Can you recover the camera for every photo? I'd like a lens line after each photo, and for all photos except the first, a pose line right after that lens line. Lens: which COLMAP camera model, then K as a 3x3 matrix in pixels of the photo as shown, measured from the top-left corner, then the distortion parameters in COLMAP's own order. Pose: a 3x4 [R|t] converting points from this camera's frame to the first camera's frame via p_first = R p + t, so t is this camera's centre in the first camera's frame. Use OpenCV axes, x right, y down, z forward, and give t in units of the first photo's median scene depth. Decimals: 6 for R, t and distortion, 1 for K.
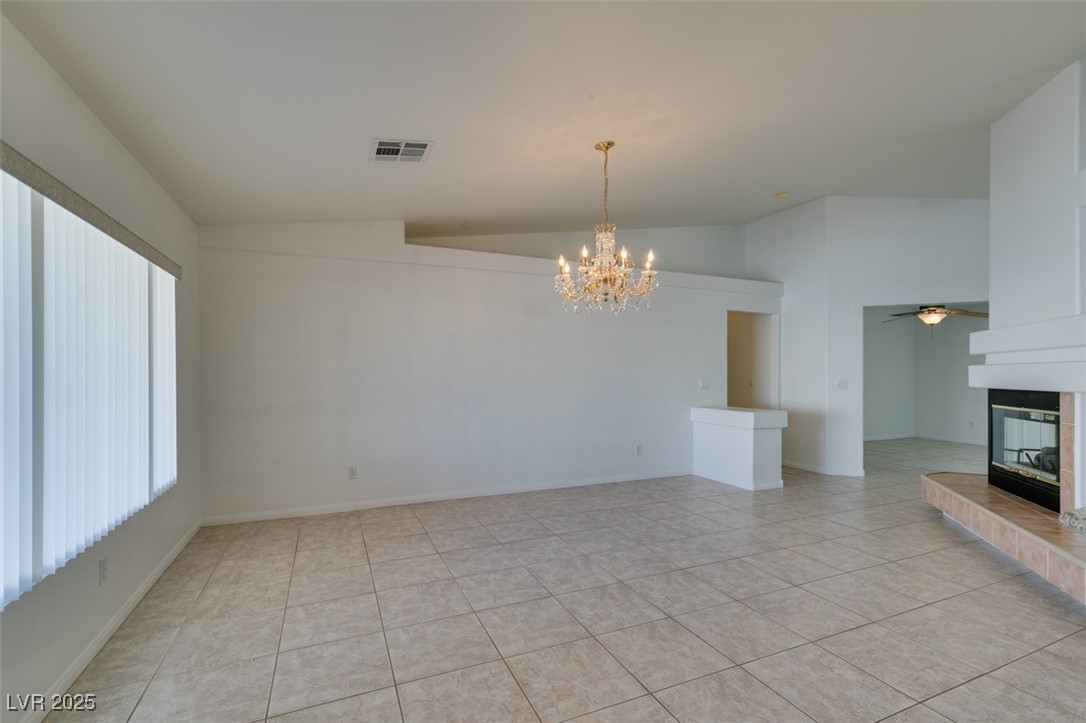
lens RADIAL K [[485.0, 0, 542.5], [0, 485.0, 365.7], [0, 0, 1]] dist [0.002972, 0.000056]
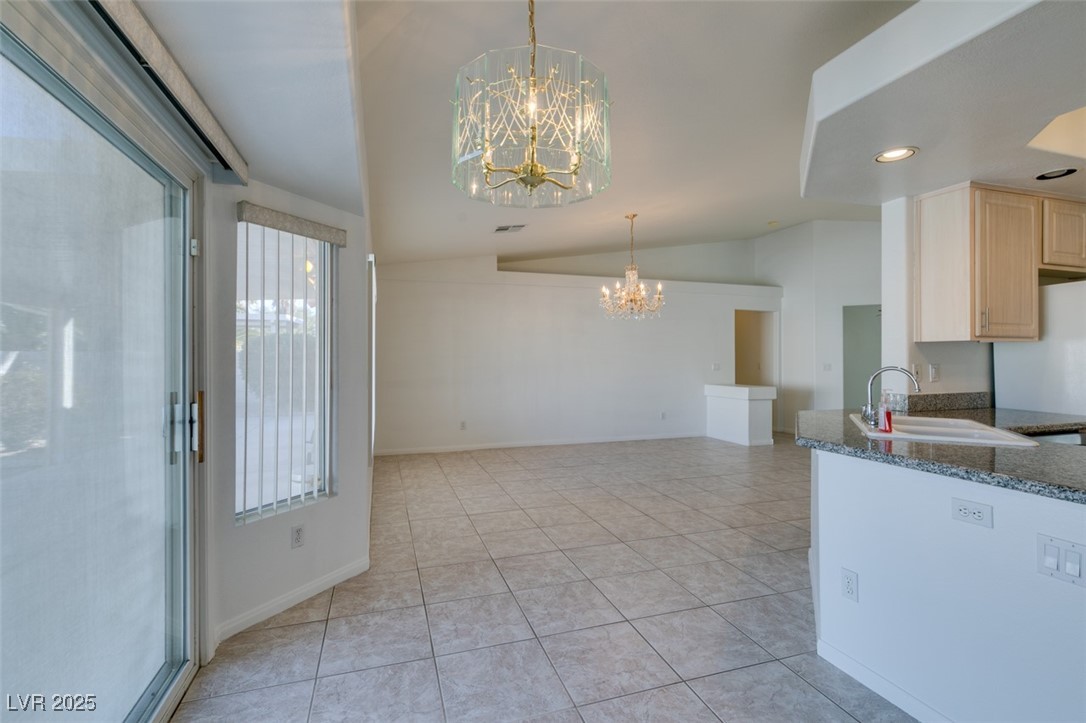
lens RADIAL K [[485.0, 0, 536.1], [0, 485.0, 364.2], [0, 0, 1]] dist [0.002972, 0.000056]
pose [[0.994525, -0.000179, -0.104497, -0.012707], [0.002898, 0.999661, 0.025865, -0.006148], [0.104457, -0.026026, 0.994189, -0.491269]]
